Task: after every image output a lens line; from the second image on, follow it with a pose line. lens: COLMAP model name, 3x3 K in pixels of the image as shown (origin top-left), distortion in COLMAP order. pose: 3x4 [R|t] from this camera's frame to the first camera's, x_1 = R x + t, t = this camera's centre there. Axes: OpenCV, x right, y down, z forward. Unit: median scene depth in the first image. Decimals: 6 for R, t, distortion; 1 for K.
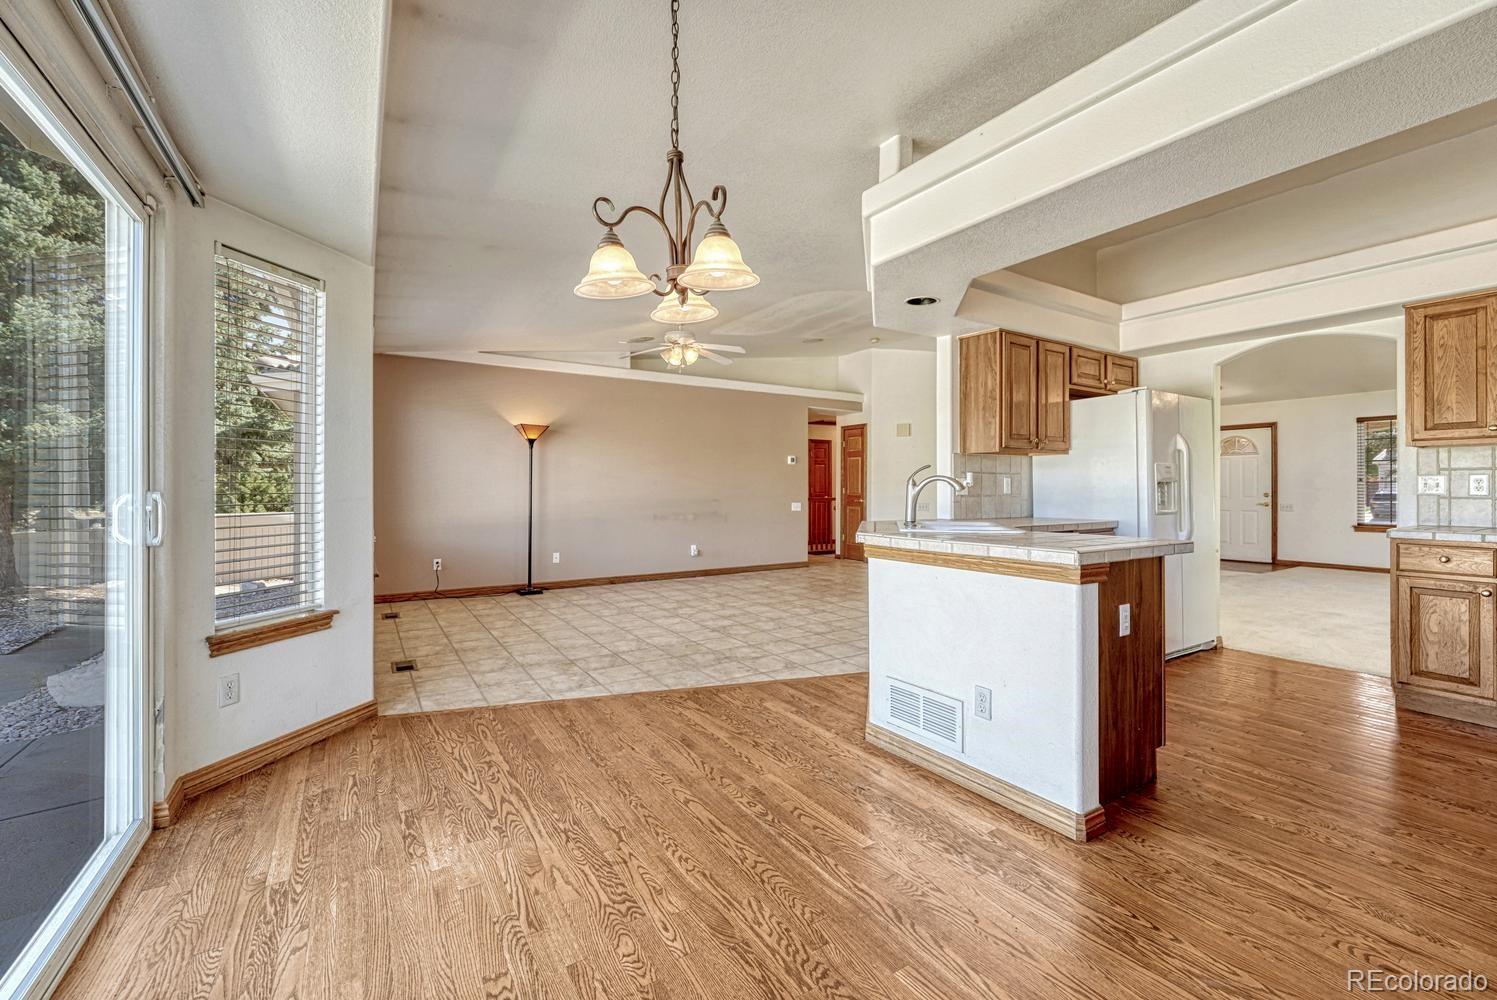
lens RADIAL K [[622.1, 0, 758.8], [0, 622.1, 483.5], [0, 0, 1]] dist [-0.016761, 0.000228]
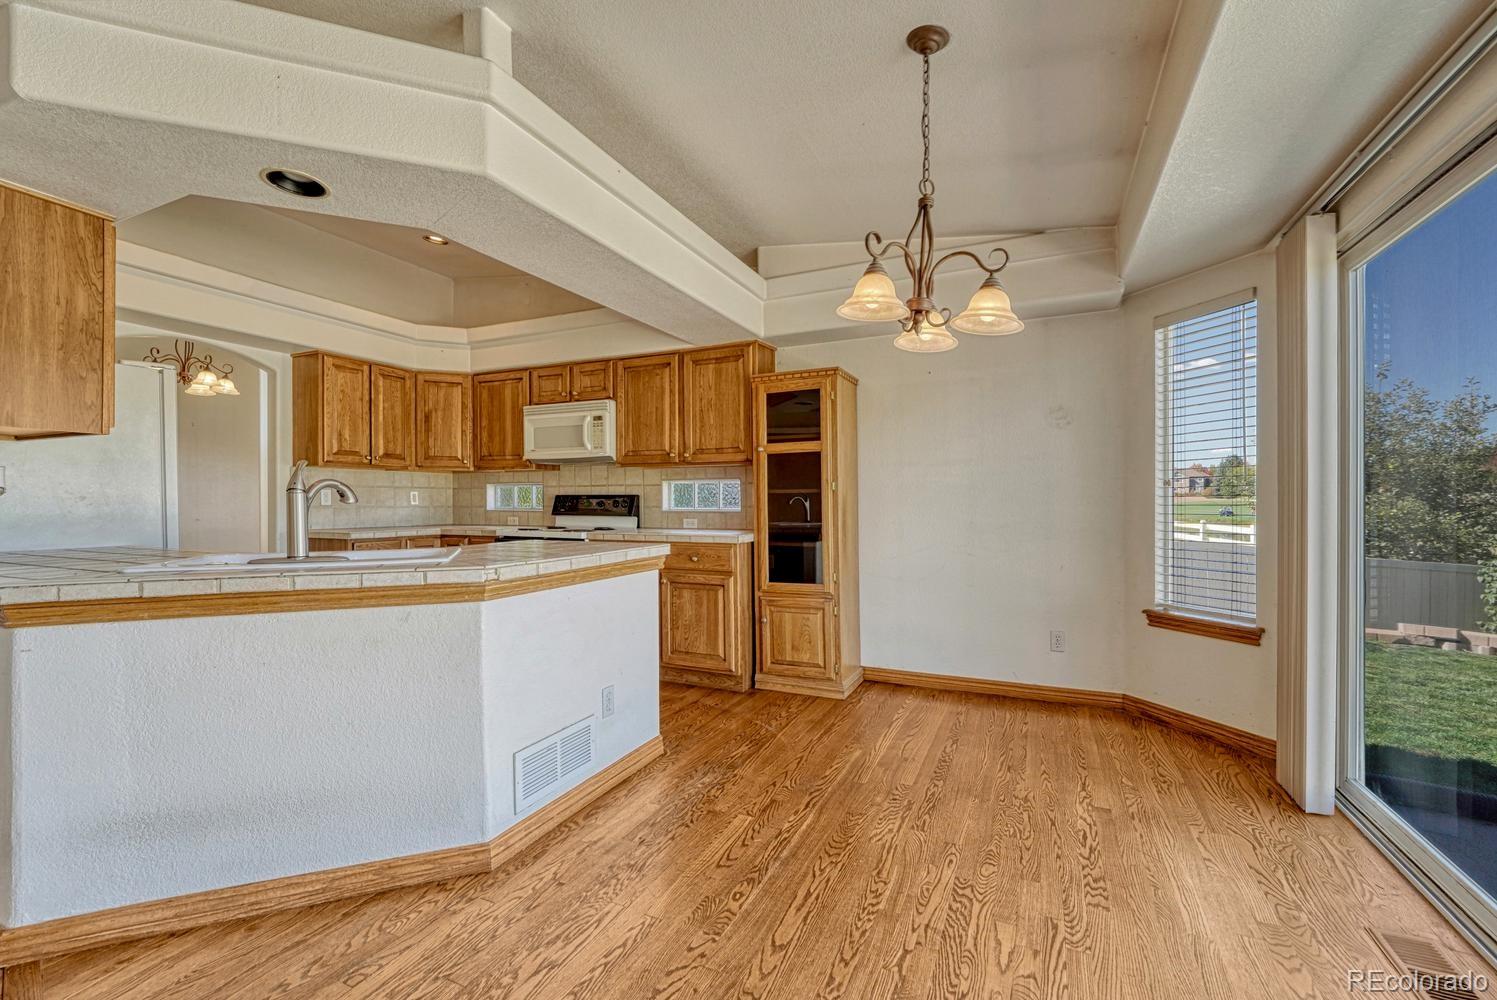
lens RADIAL K [[629.2, 0, 748.5], [0, 629.2, 500.0], [0, 0, 1]] dist [-0.000417, -0.010781]
pose [[-0.530287, 0.001565, 0.847817, -0.457352], [-0.004587, 0.999978, -0.004715, 0.009680], [-0.847806, -0.006389, -0.530268, 0.925665]]
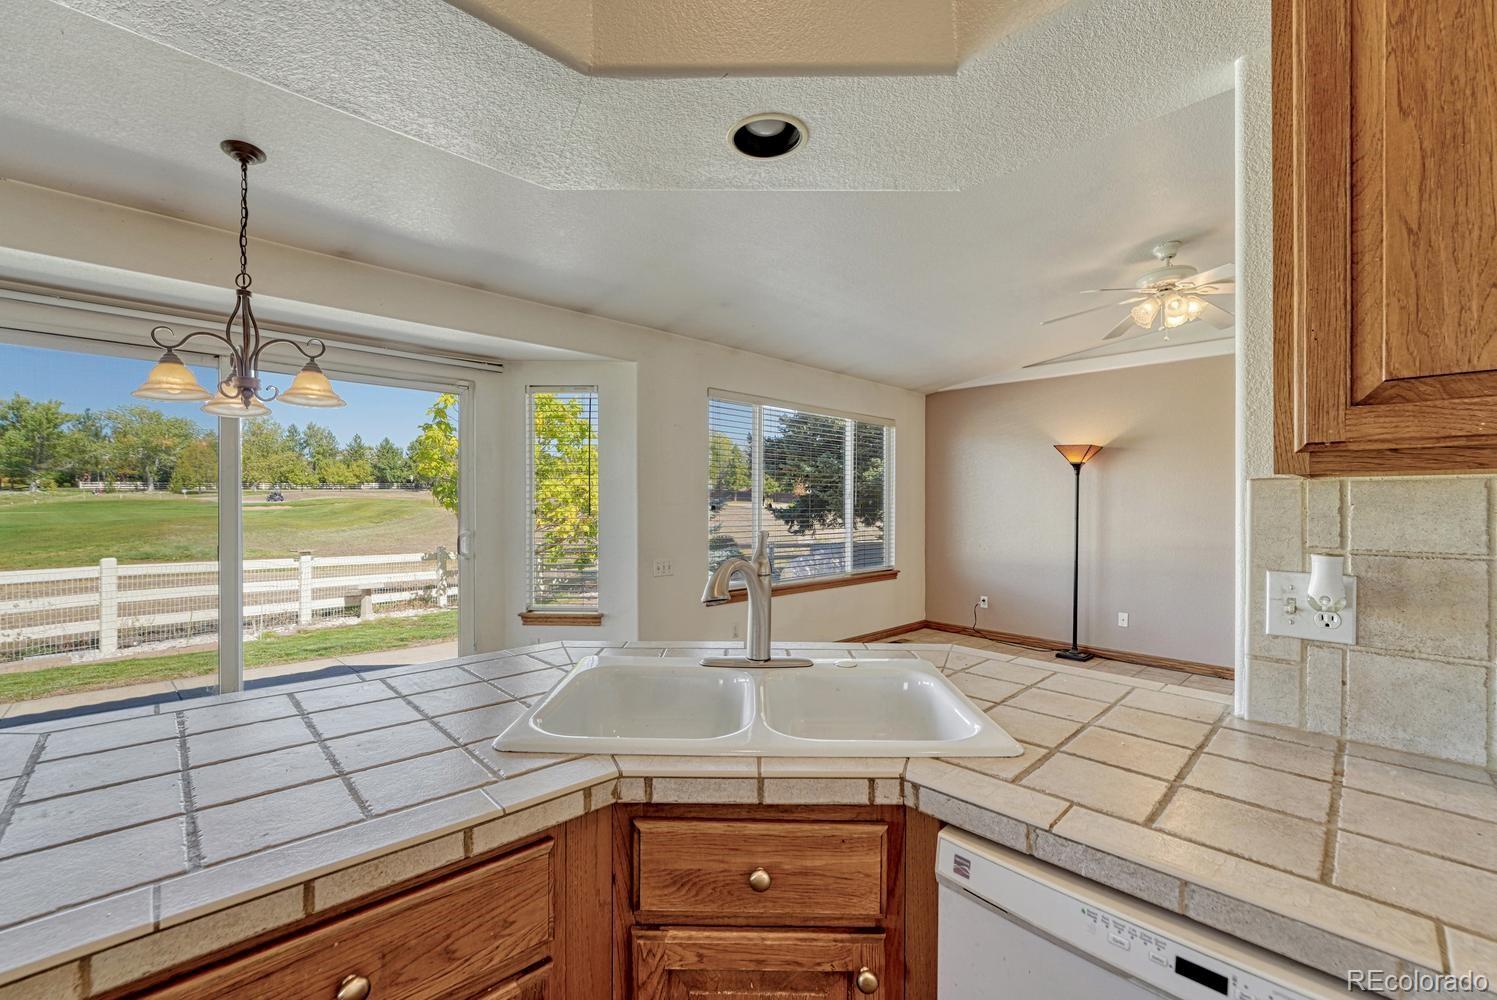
lens RADIAL K [[618.8, 0, 749.7], [0, 618.8, 505.6], [0, 0, 1]] dist [-0.011098, 0.000423]
pose [[0.188676, 0.007070, -0.982014, 0.646990], [0.000885, 0.999972, 0.007370, -0.046791], [0.982039, -0.002260, 0.188665, 0.883263]]
